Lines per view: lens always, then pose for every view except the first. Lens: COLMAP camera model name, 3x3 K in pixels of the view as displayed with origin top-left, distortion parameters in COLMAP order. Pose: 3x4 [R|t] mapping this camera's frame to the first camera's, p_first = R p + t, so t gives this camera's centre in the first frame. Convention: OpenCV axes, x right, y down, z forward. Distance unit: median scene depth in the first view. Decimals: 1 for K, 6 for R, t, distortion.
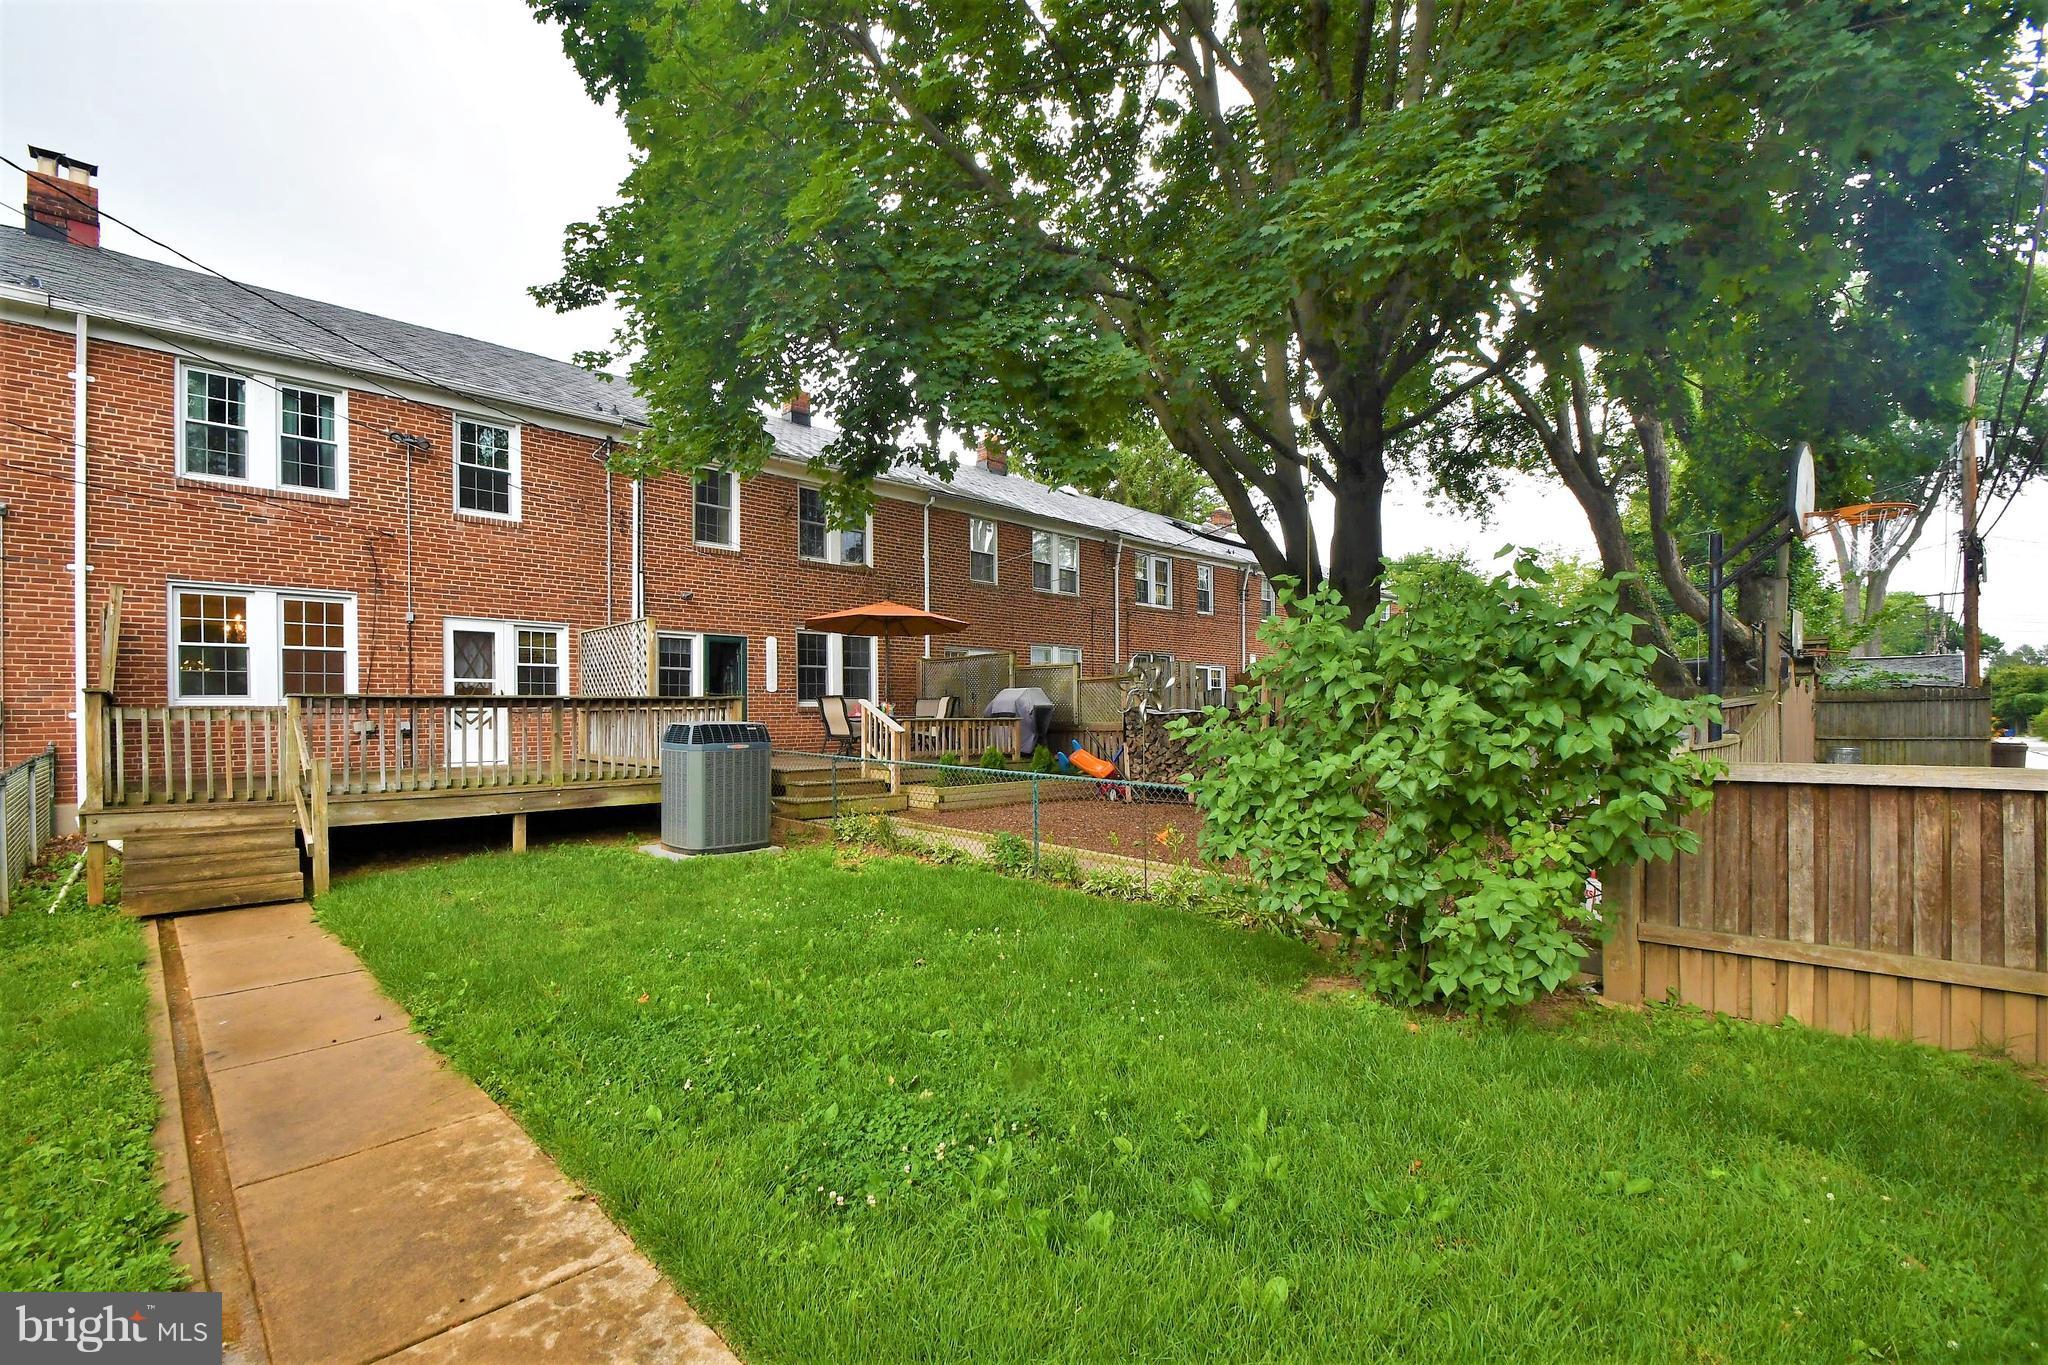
lens RADIAL K [[898.7, 0, 1001.9], [0, 898.7, 716.6], [0, 0, 1]] dist [0.020502, -0.022069]
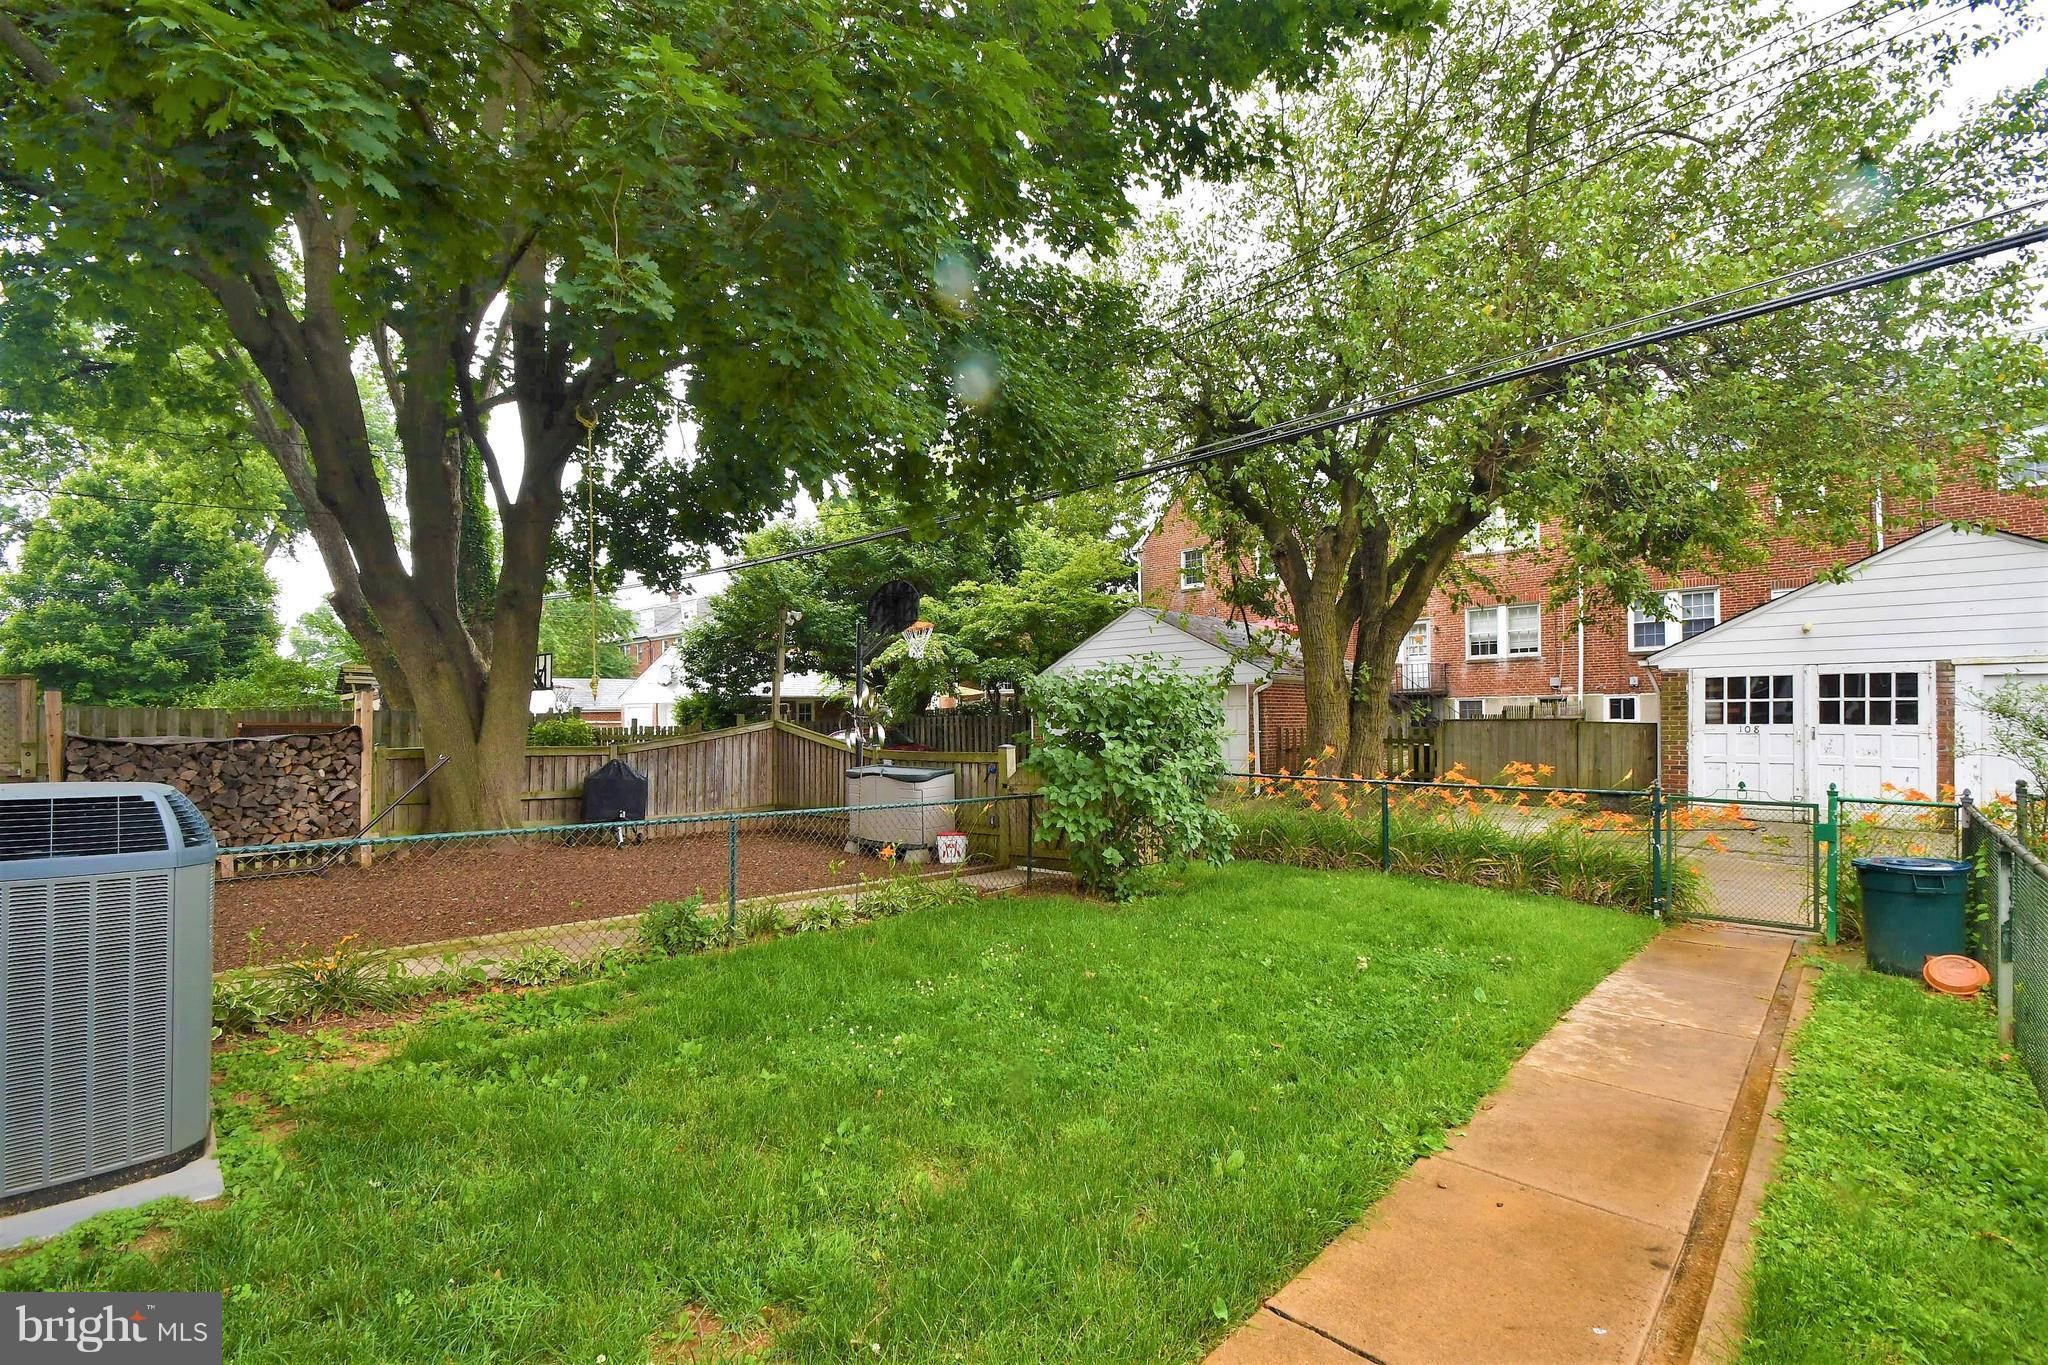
lens RADIAL K [[898.7, 0, 1001.9], [0, 898.7, 716.6], [0, 0, 1]] dist [0.020502, -0.022069]
pose [[-0.043104, 0.026689, 0.998714, -1.974619], [0.000333, 0.999643, -0.026700, -0.011305], [-0.999071, -0.000818, -0.043097, 1.955852]]
